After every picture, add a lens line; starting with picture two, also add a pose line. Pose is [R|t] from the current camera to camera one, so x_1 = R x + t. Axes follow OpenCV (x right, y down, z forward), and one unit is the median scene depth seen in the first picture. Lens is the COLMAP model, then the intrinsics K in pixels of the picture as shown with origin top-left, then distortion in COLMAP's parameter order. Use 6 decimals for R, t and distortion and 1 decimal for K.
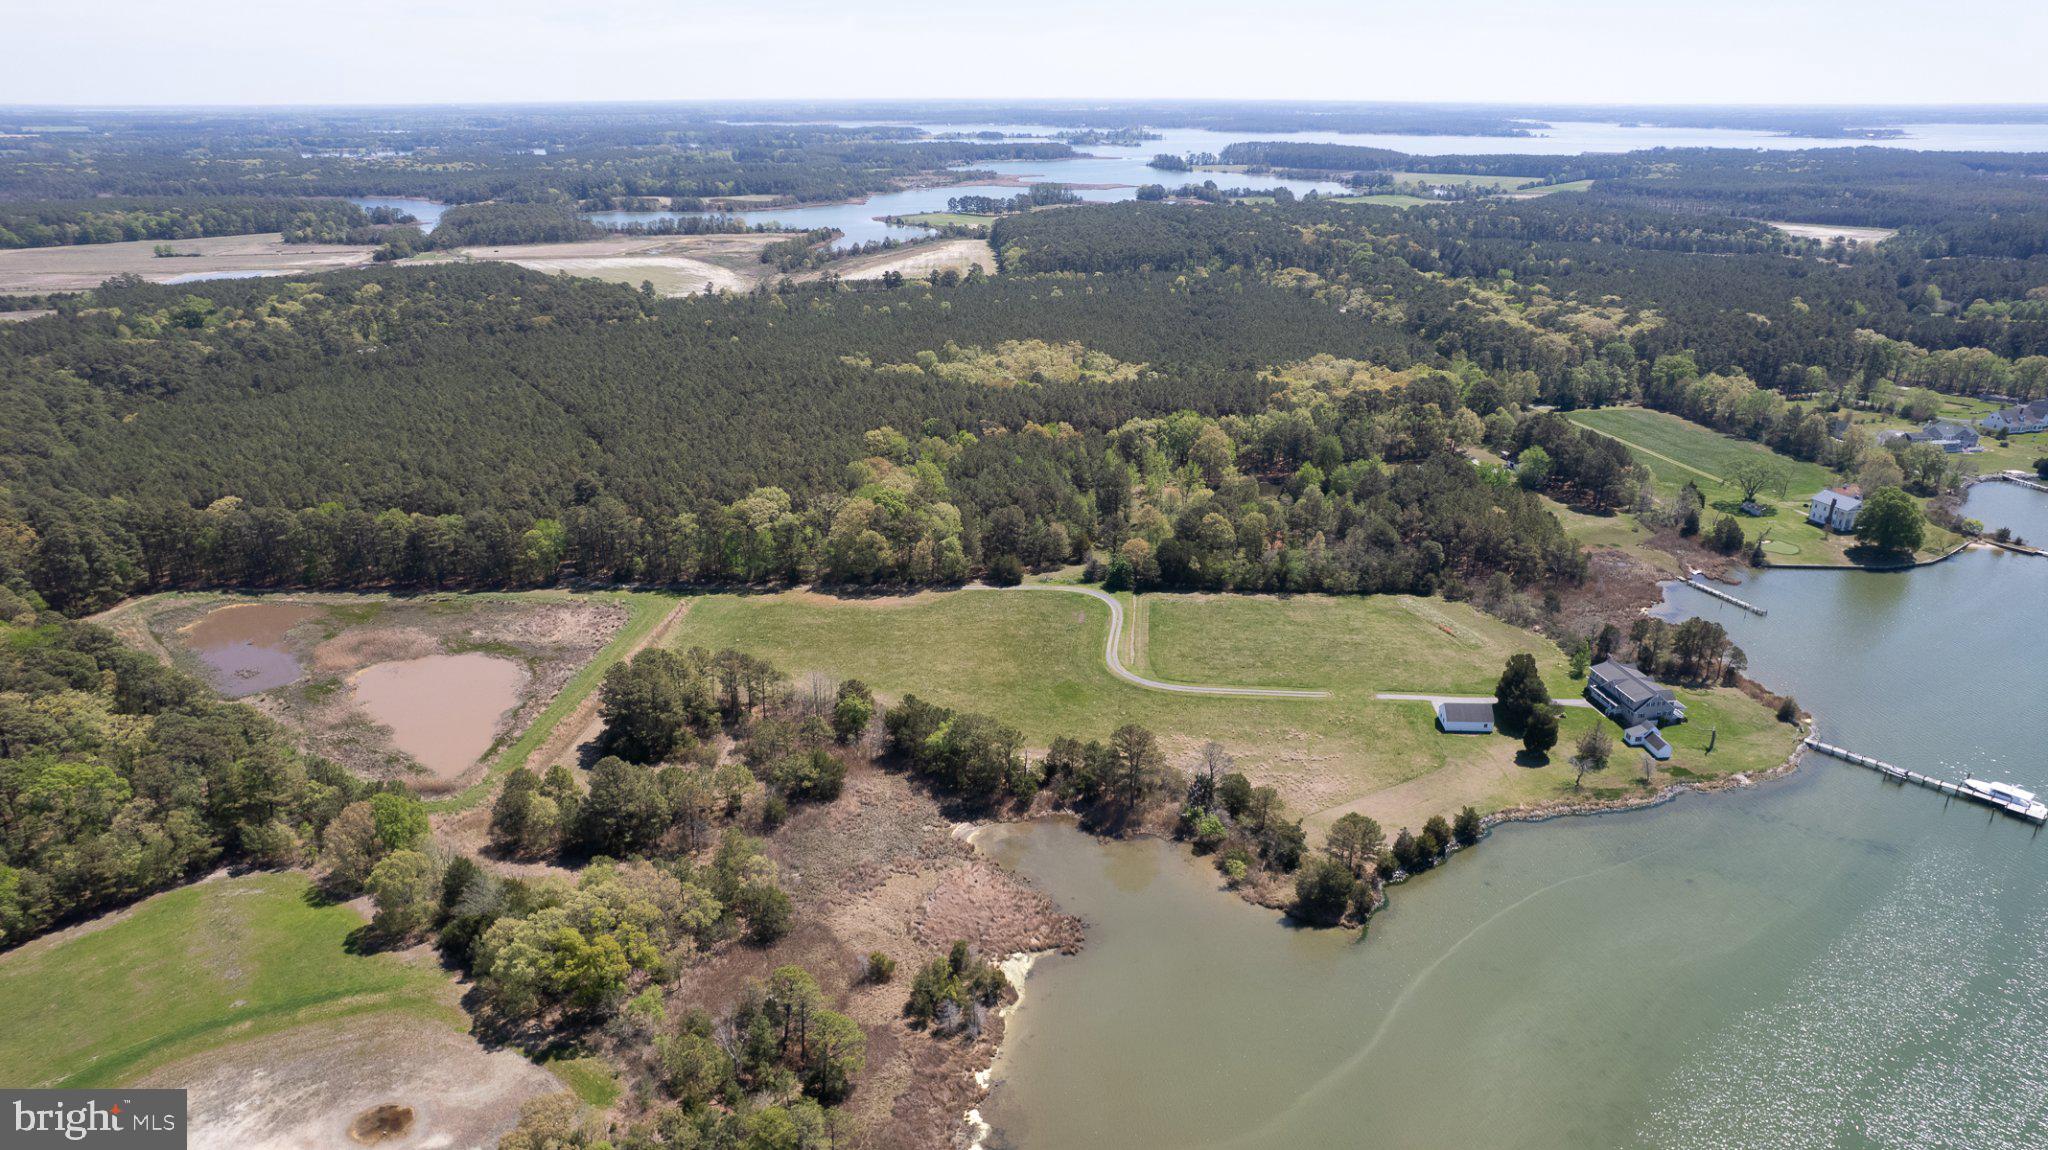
lens RADIAL K [[1308.2, 0, 1014.7], [0, 1308.2, 574.2], [0, 0, 1]] dist [-0.079566, 0.076199]
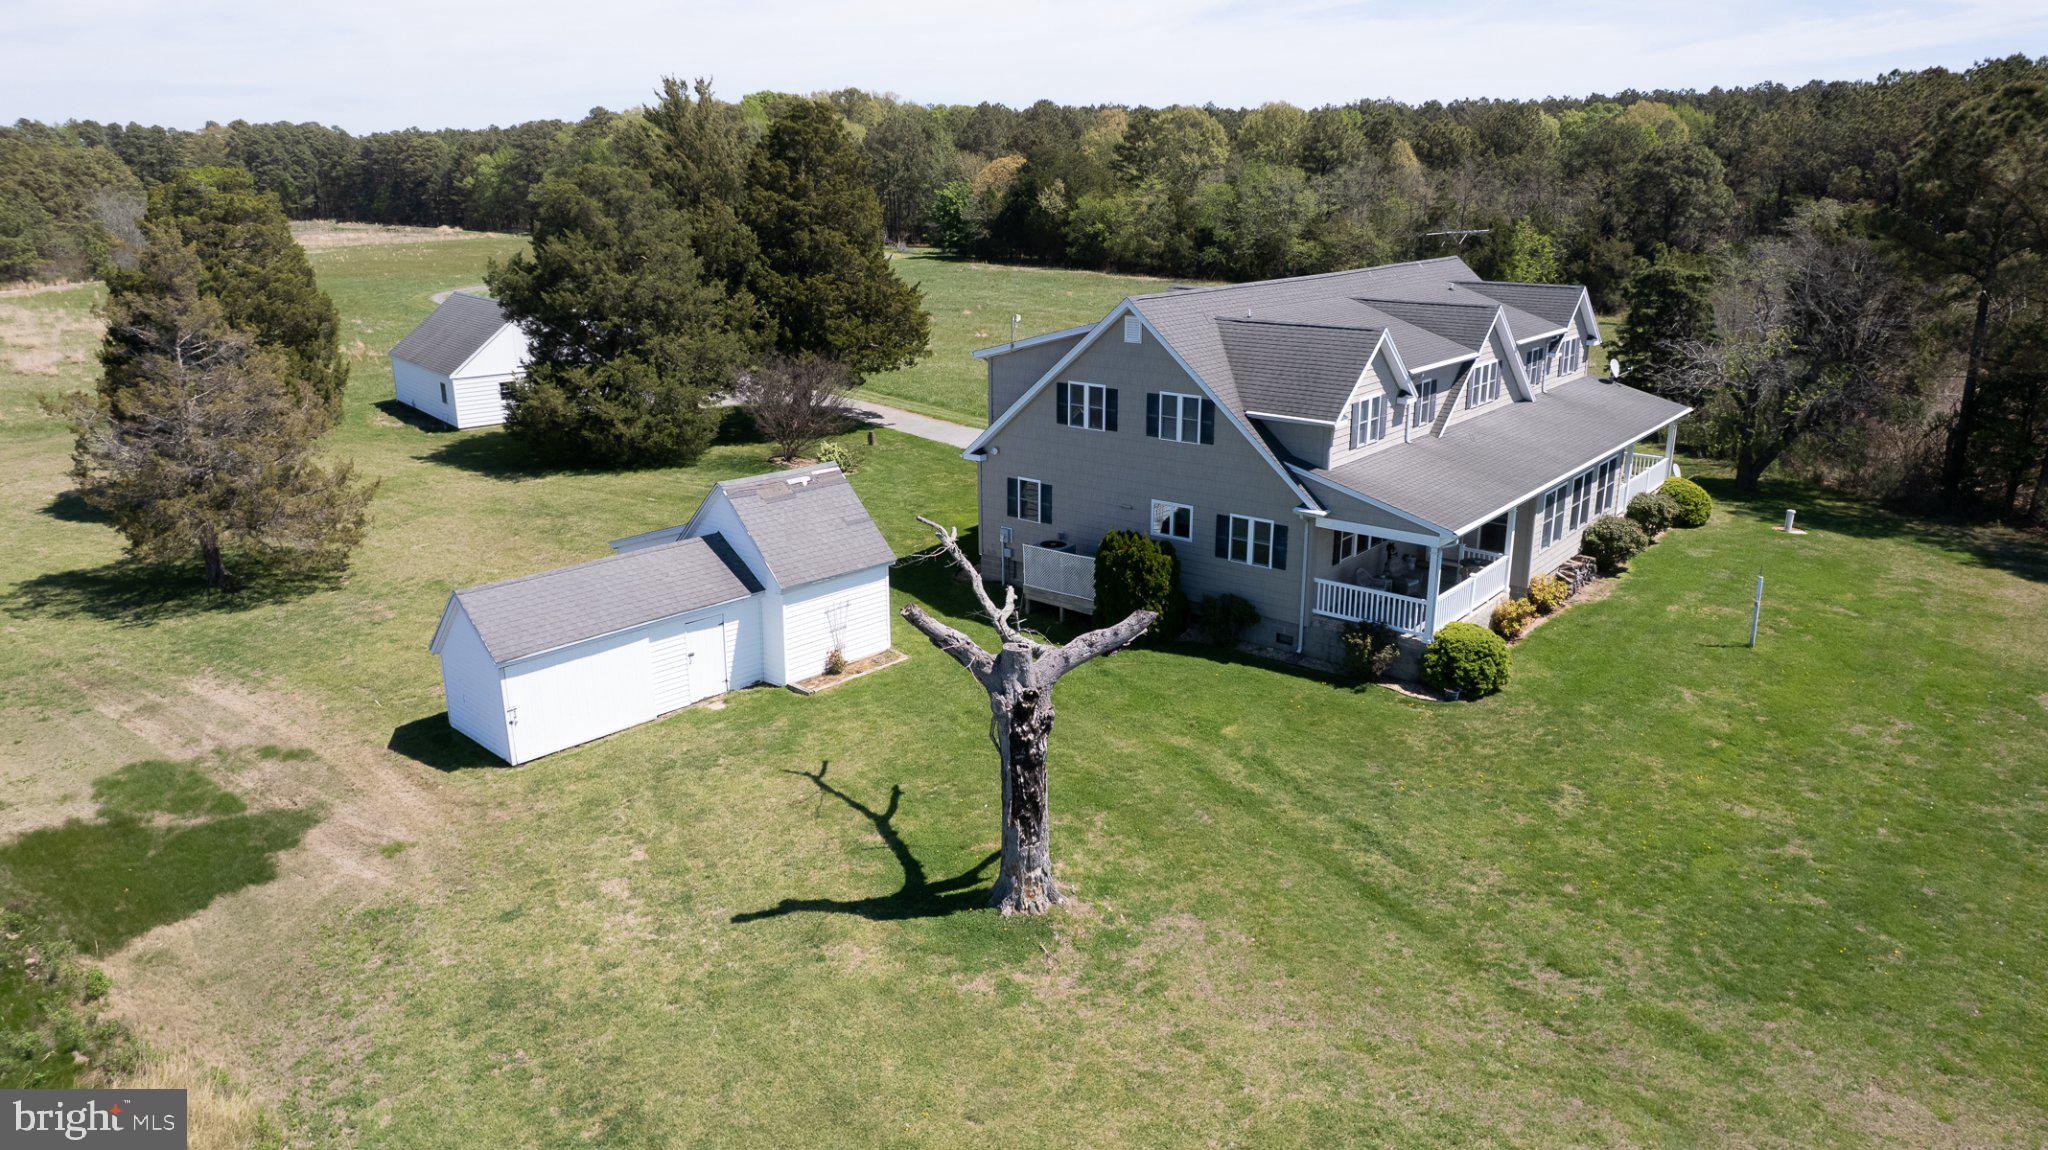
lens RADIAL K [[1340.9, 0, 1016.4], [0, 1340.9, 576.2], [0, 0, 1]] dist [-0.080539, 0.076915]
pose [[0.664077, 0.213057, -0.716665, 0.451318], [-0.254896, 0.965629, 0.050879, 0.087322], [0.702873, 0.148887, 0.695559, 0.724329]]
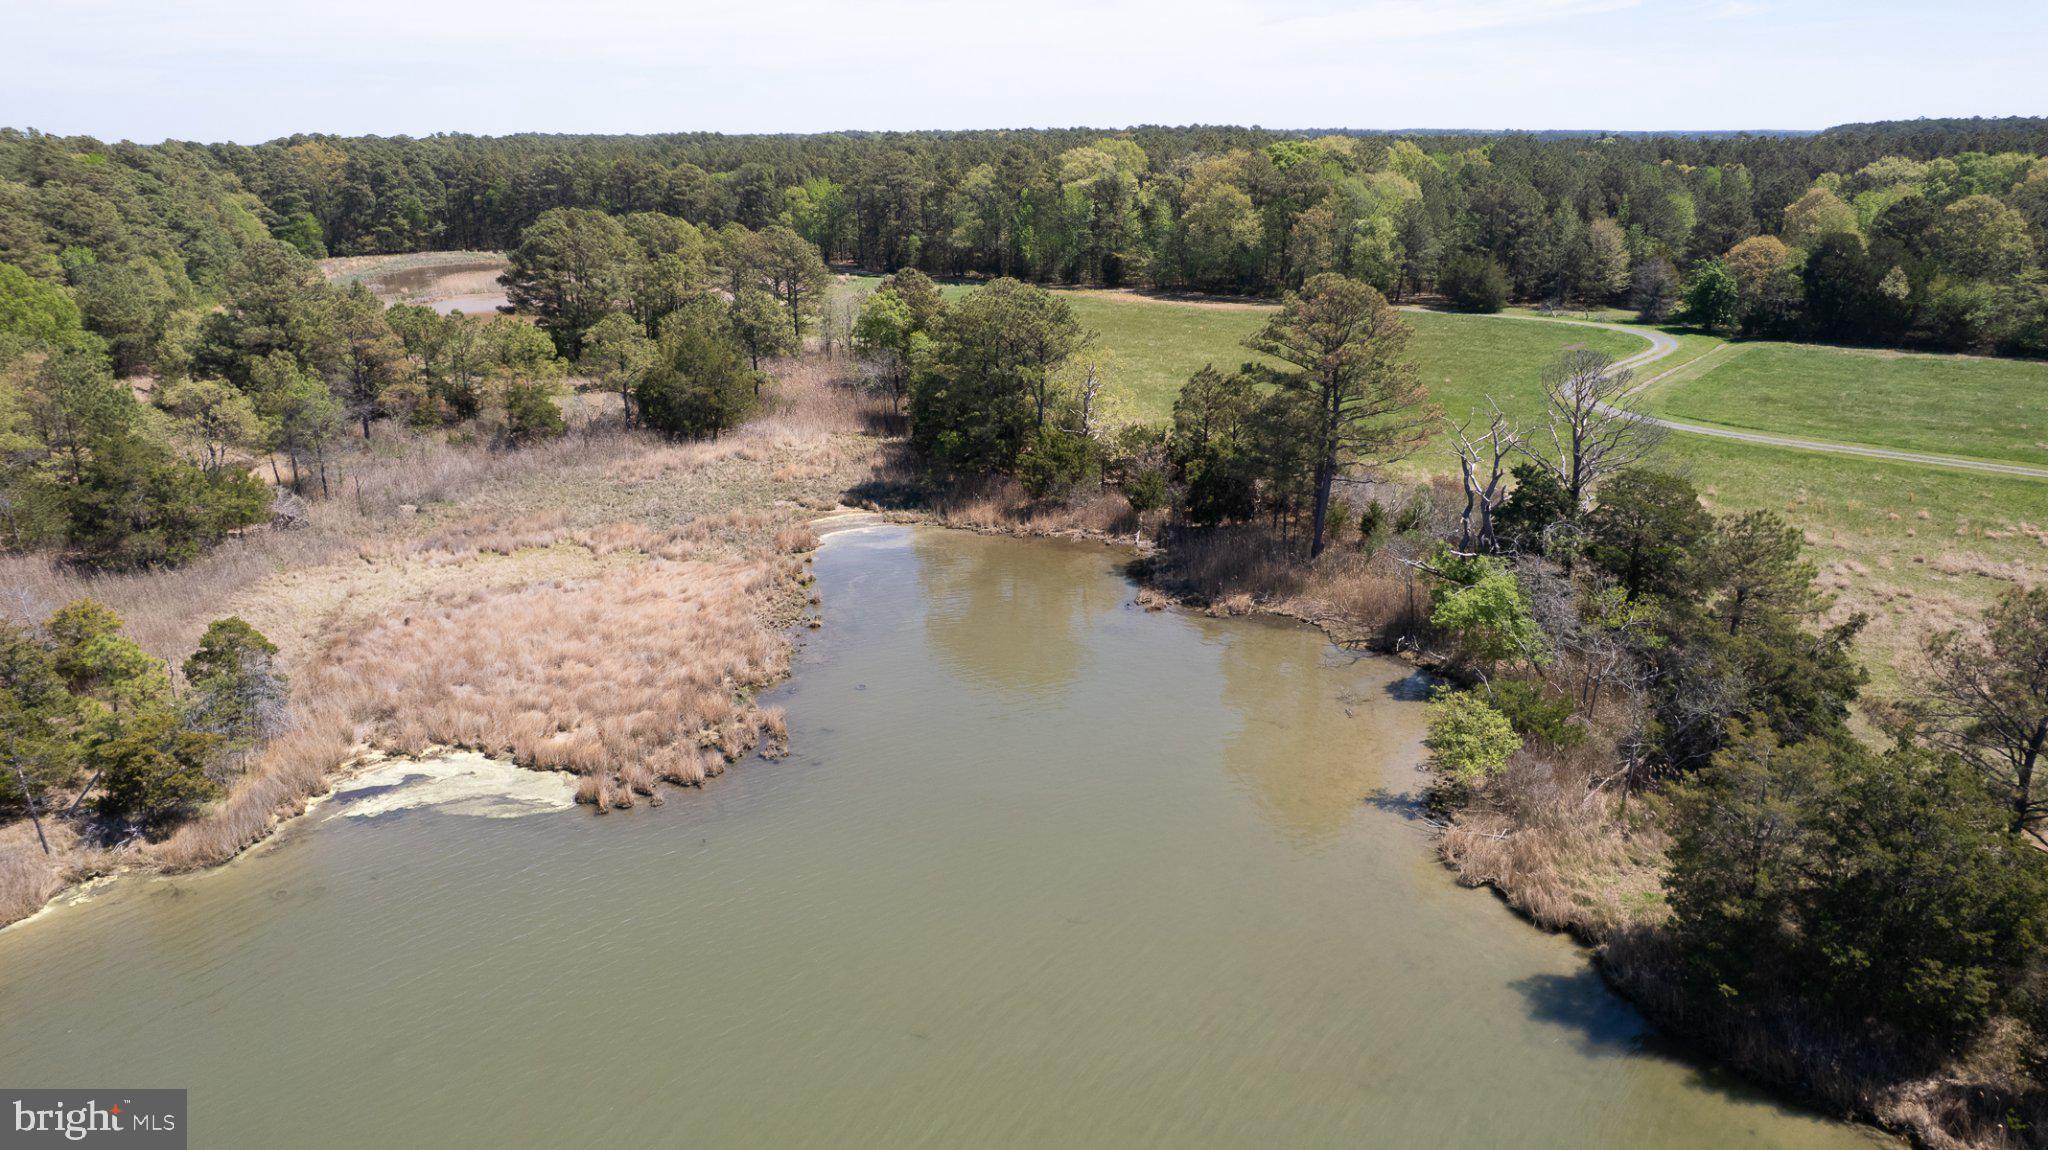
lens RADIAL K [[1321.1, 0, 1016.1], [0, 1321.1, 581.0], [0, 0, 1]] dist [-0.079028, 0.072894]
pose [[0.828457, 0.175401, -0.531878, 0.142474], [-0.188272, 0.981644, 0.030471, 0.132610], [0.527460, 0.074894, 0.846273, 0.484287]]
